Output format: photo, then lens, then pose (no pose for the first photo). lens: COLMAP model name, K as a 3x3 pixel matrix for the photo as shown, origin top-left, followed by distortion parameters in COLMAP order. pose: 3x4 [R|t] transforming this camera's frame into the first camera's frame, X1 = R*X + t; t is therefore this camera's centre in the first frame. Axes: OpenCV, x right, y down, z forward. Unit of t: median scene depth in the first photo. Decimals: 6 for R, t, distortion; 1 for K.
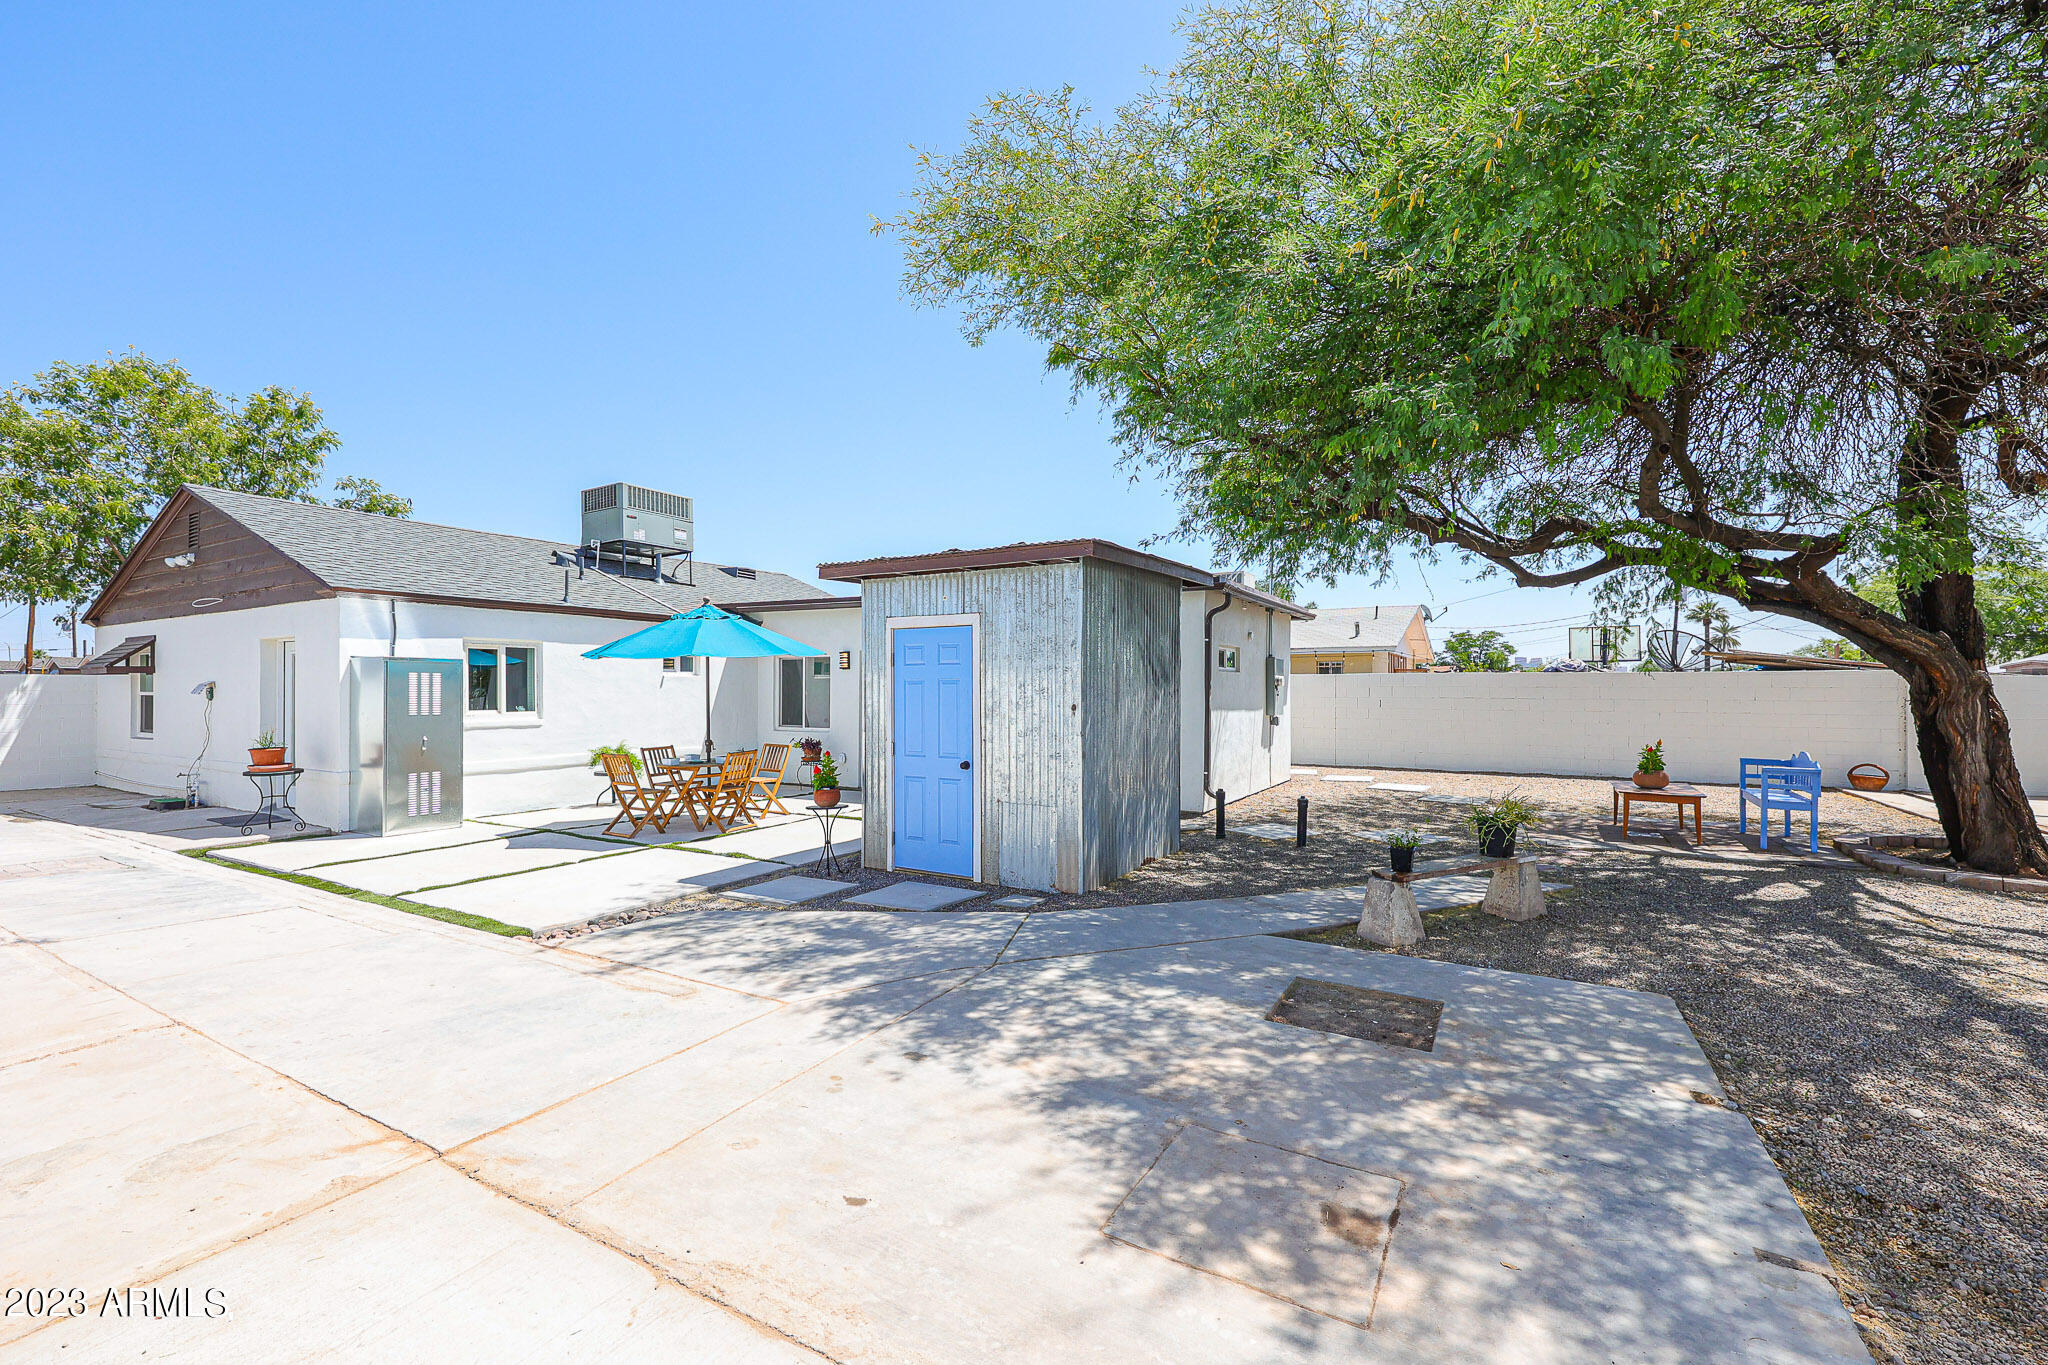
lens RADIAL K [[872.0, 0, 1016.6], [0, 872.0, 692.1], [0, 0, 1]] dist [0.001021, 0.000458]
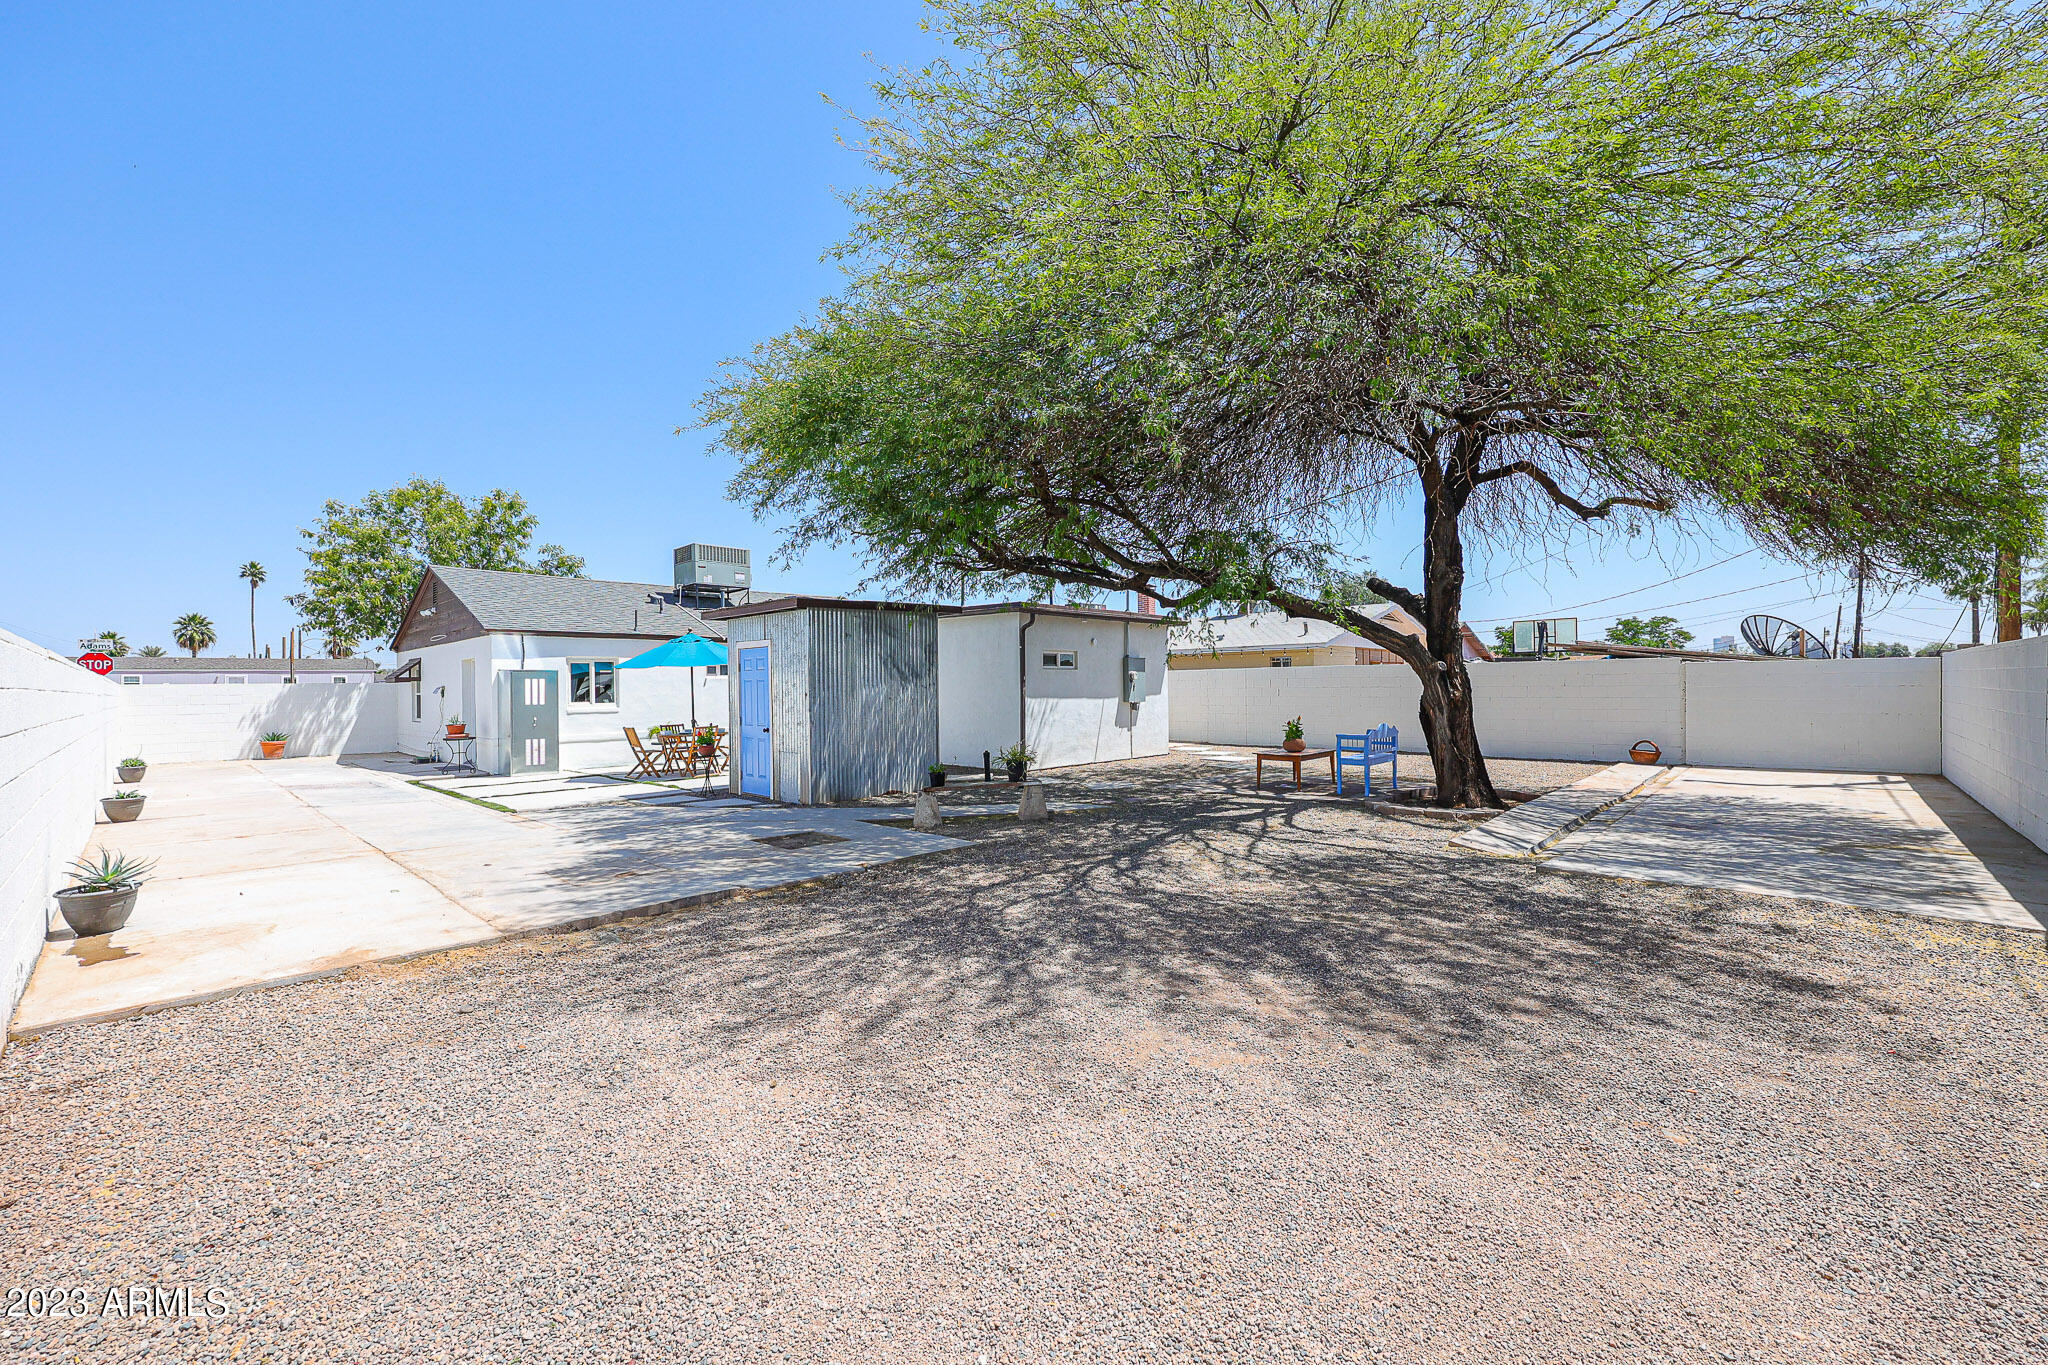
lens RADIAL K [[846.0, 0, 1021.9], [0, 846.0, 705.9], [0, 0, 1]] dist [-0.000306, -0.000042]
pose [[0.972560, -0.006958, -0.232549, 0.502084], [0.011639, 0.999756, 0.018764, 0.007848], [0.232362, -0.020956, 0.972404, -0.292235]]
